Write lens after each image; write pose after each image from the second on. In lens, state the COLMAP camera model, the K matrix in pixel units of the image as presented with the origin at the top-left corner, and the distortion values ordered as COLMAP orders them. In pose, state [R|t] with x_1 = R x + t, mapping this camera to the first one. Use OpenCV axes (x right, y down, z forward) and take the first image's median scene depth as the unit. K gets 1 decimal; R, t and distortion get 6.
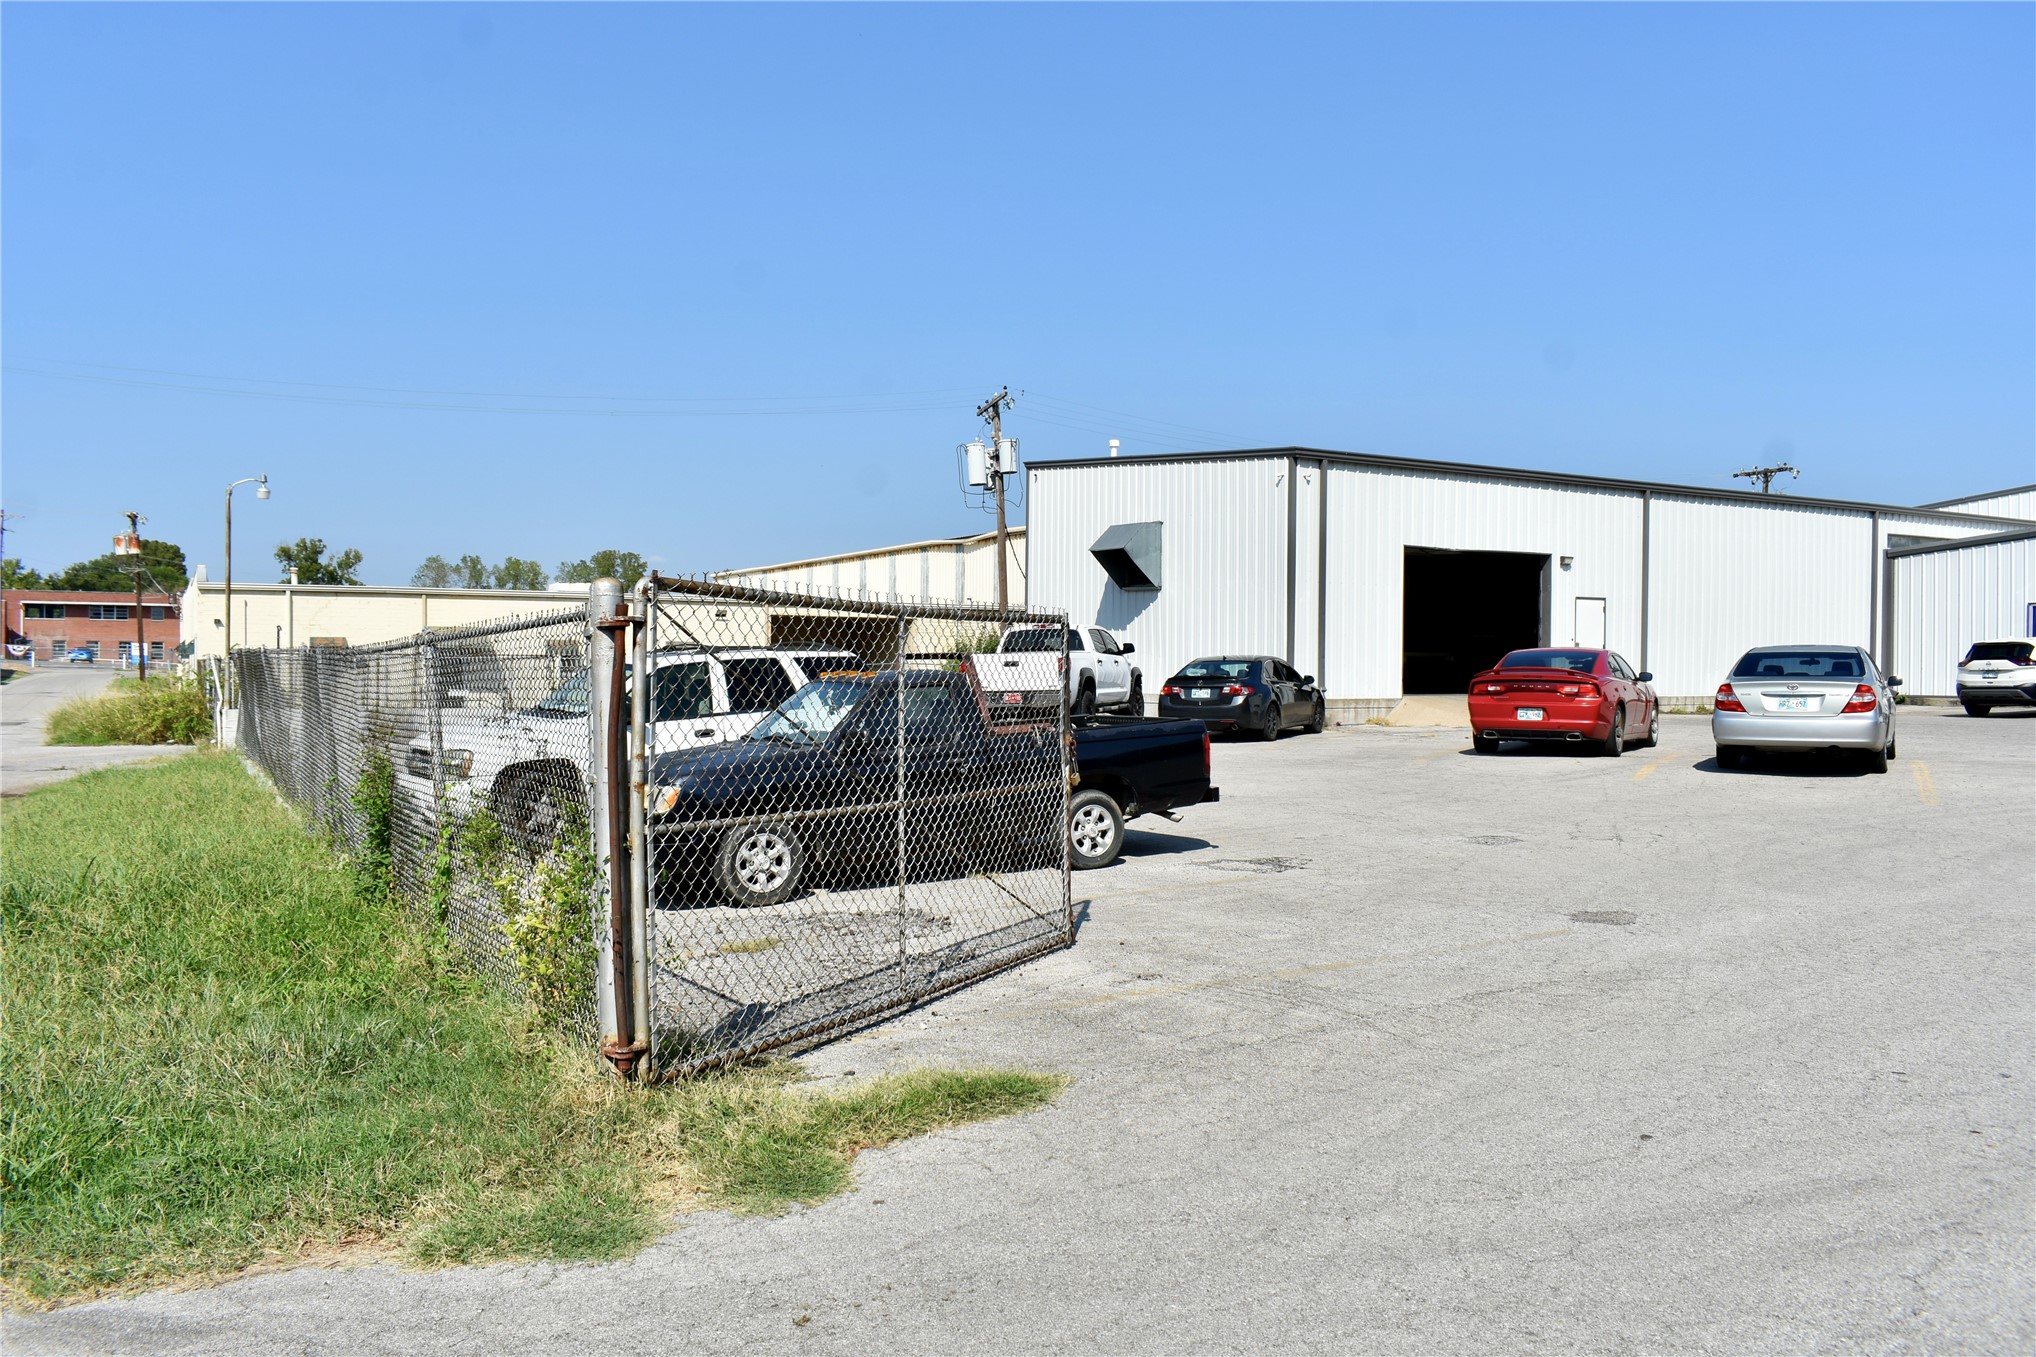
lens RADIAL K [[1565.6, 0, 1016.8], [0, 1565.6, 673.2], [0, 0, 1]] dist [-0.022163, 0.015460]
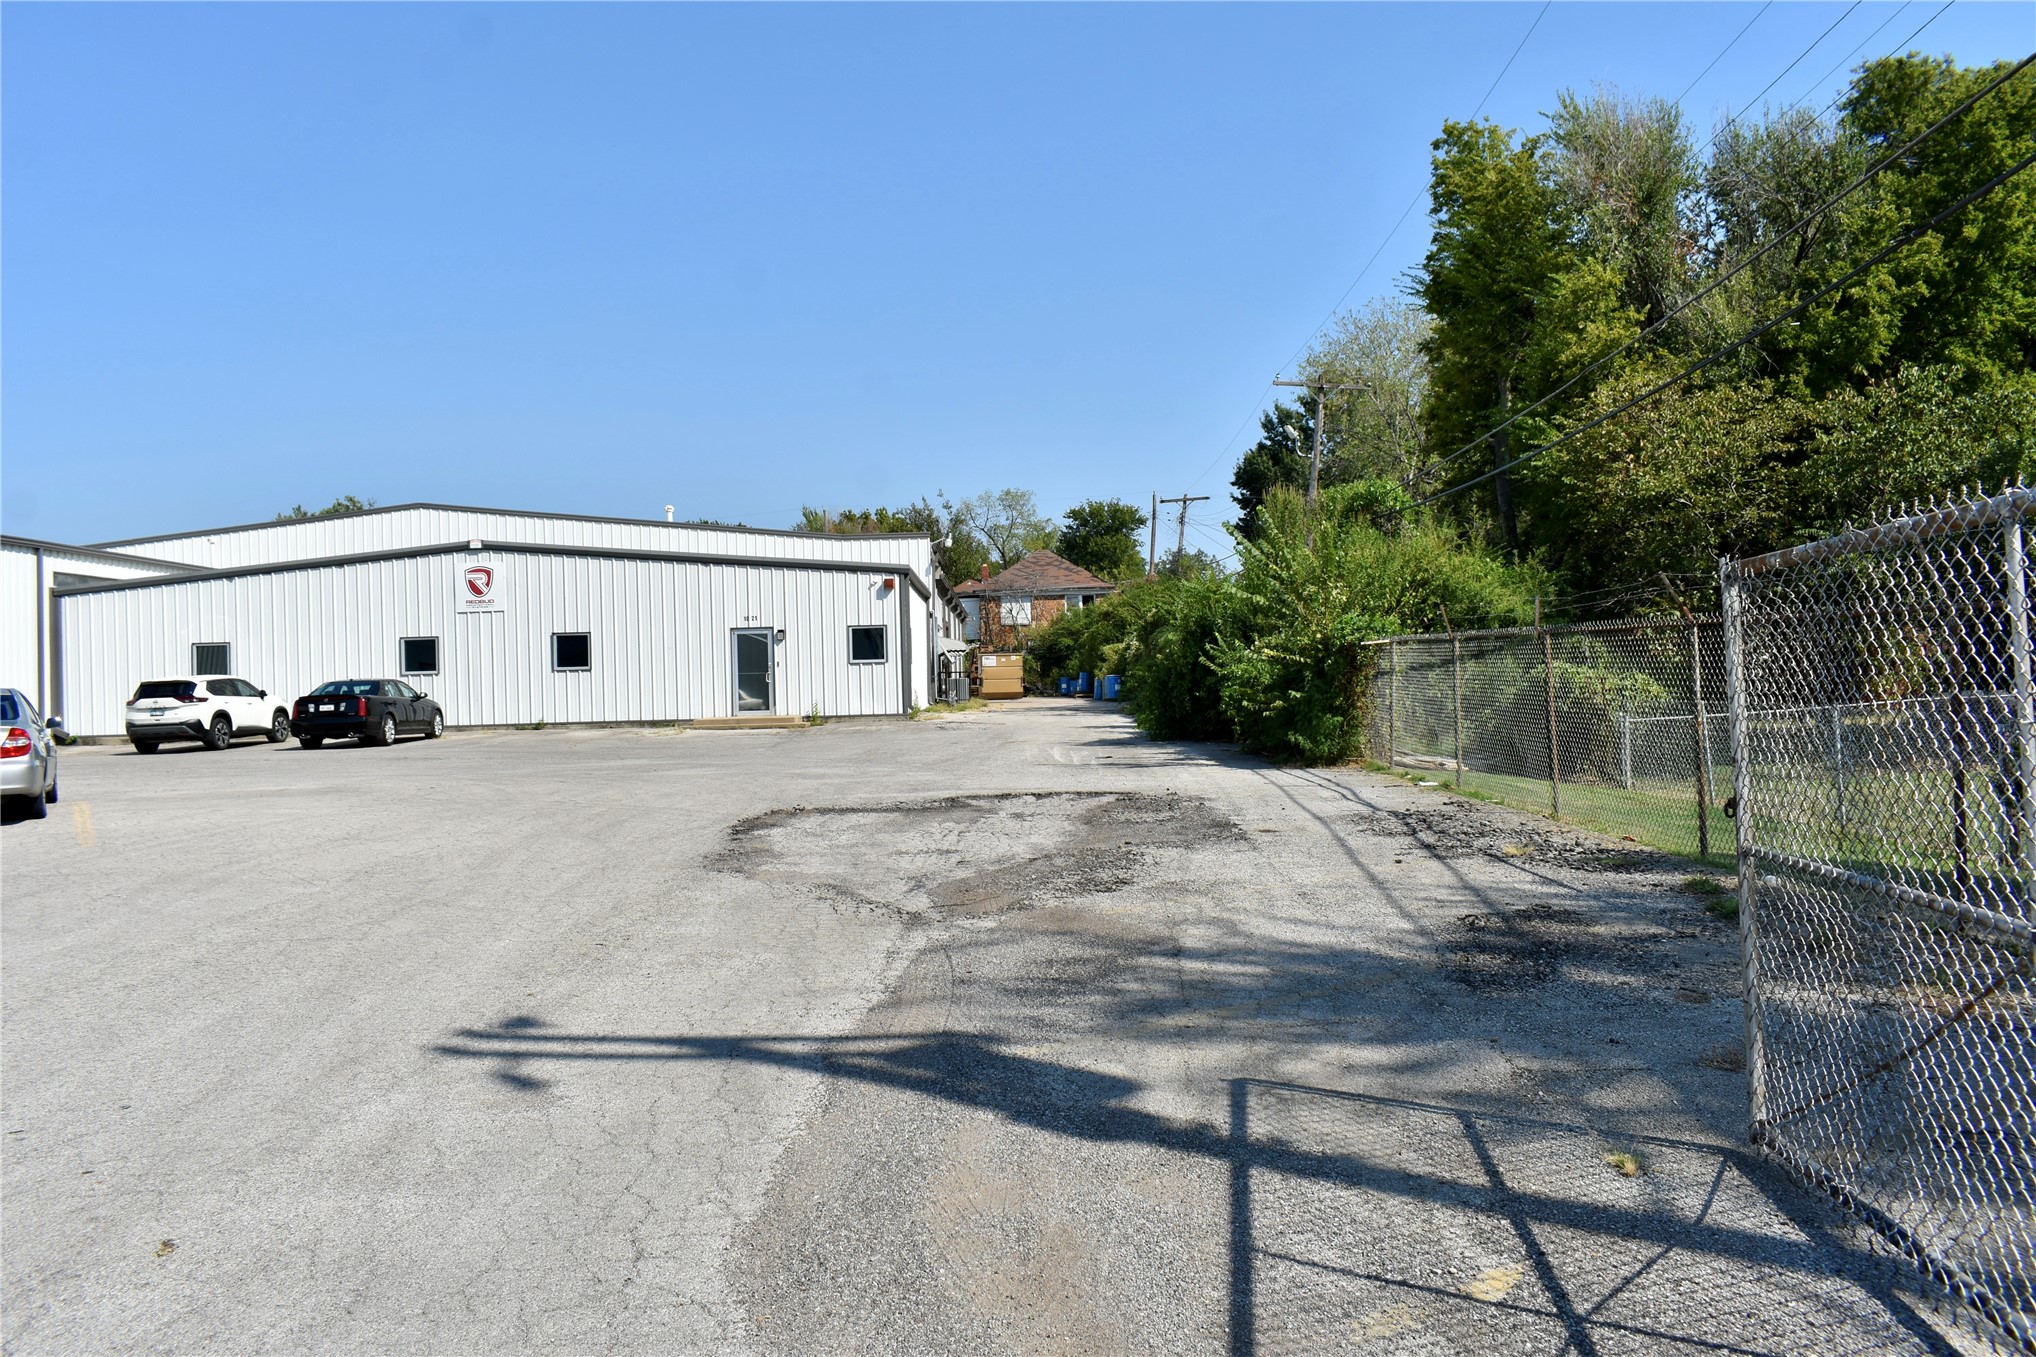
lens RADIAL K [[1565.6, 0, 1016.8], [0, 1565.6, 673.2], [0, 0, 1]] dist [-0.022163, 0.015460]
pose [[0.490757, -0.012069, 0.871213, 0.011569], [0.033974, 0.999409, -0.005293, -0.000384], [-0.870634, 0.032196, 0.490877, -0.007431]]
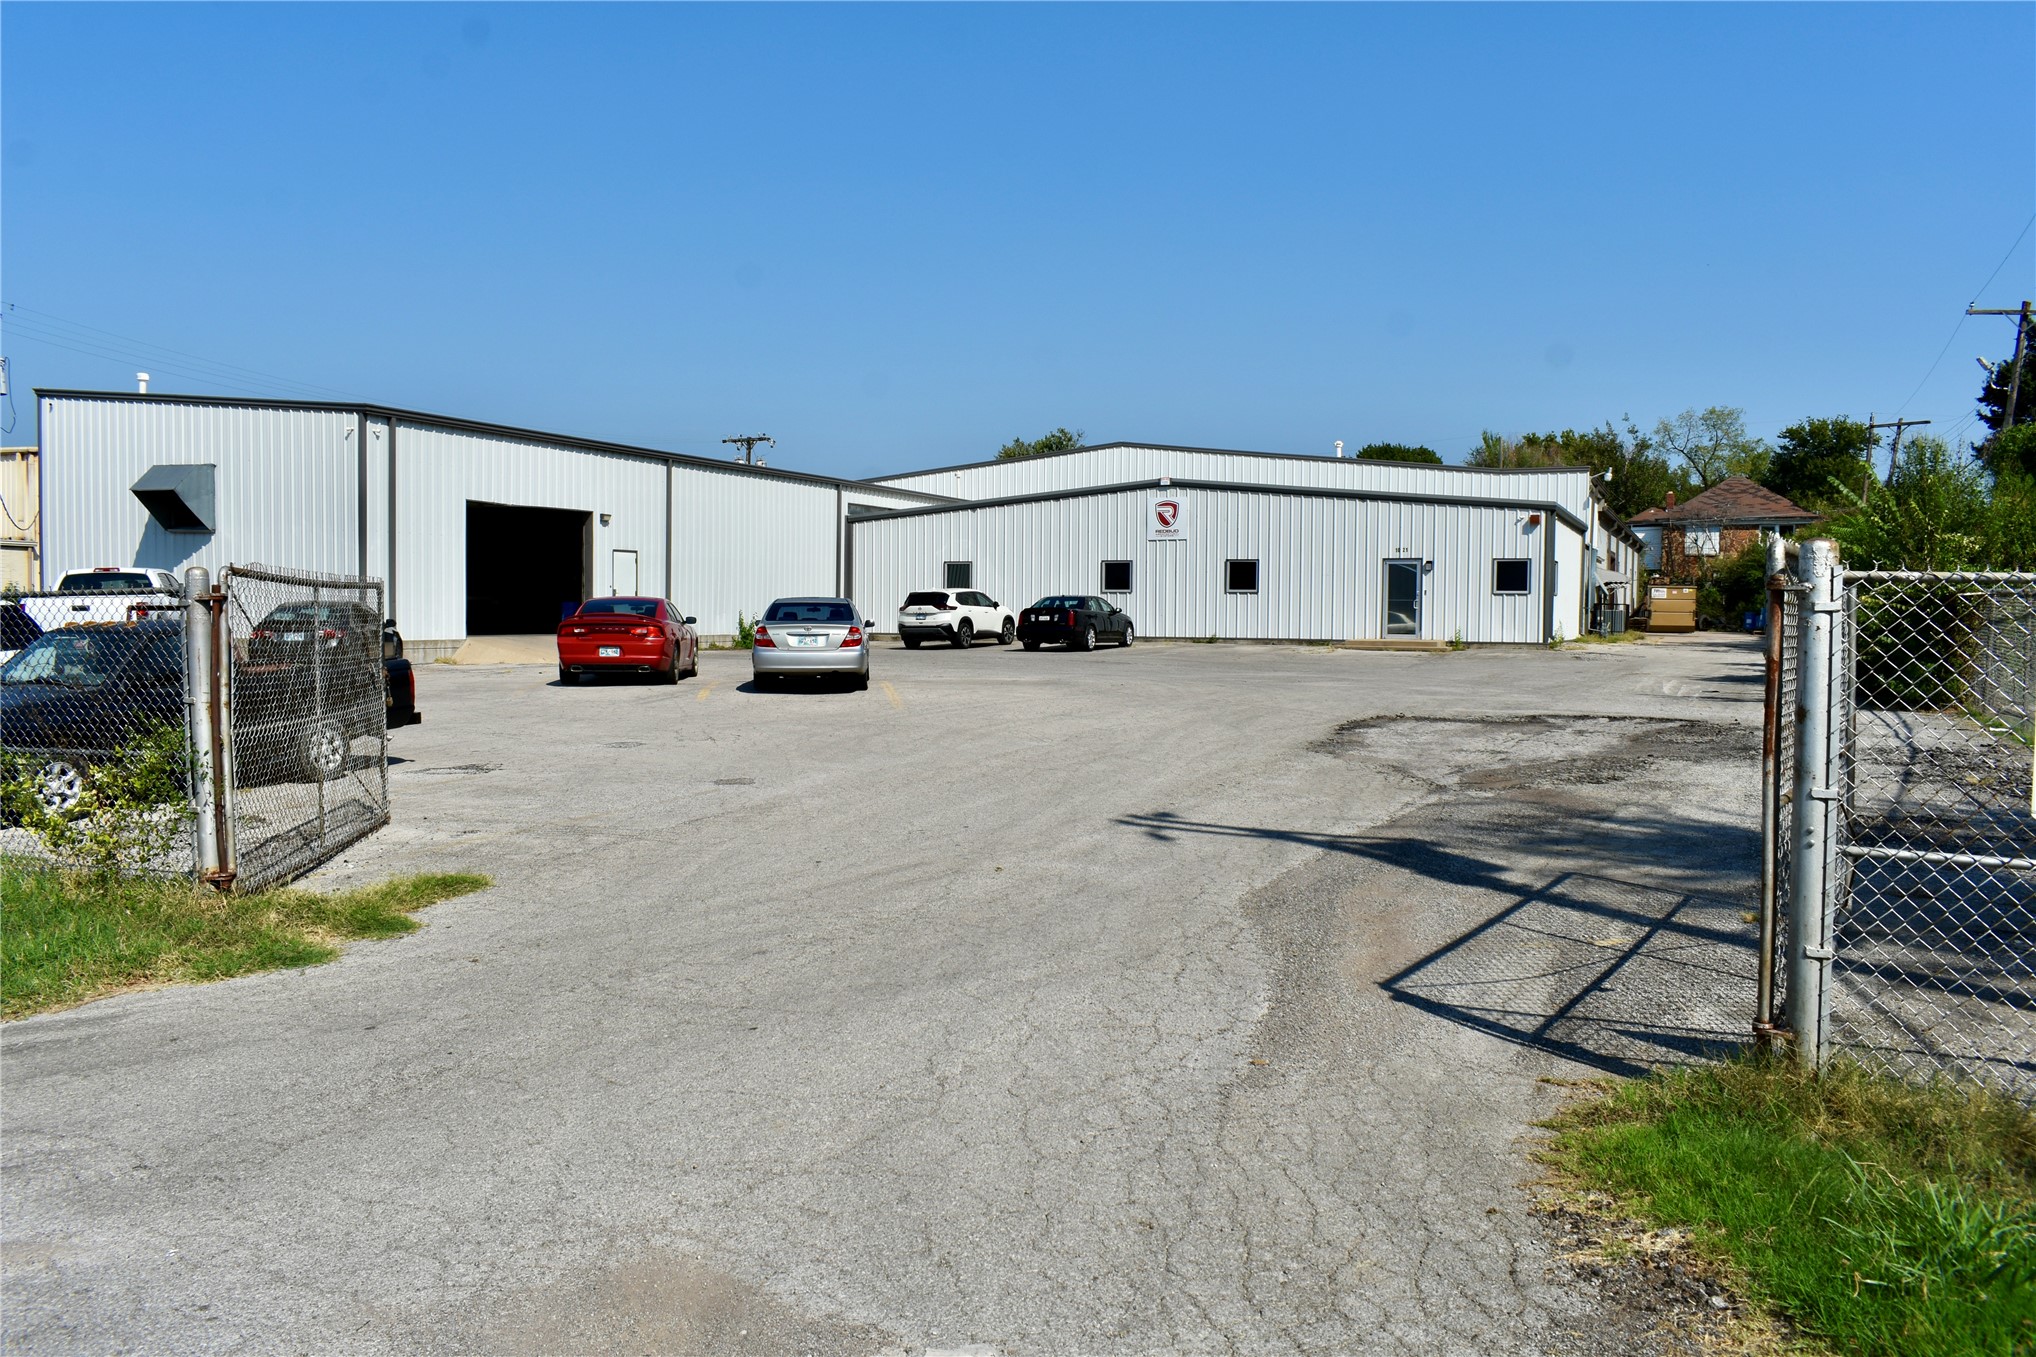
lens RADIAL K [[1565.6, 0, 1016.8], [0, 1565.6, 673.2], [0, 0, 1]] dist [-0.022163, 0.015460]
pose [[0.808666, -0.022387, 0.587842, -0.160438], [-0.000565, 0.999246, 0.038832, -0.005498], [-0.588268, -0.031734, 0.808043, -0.215579]]
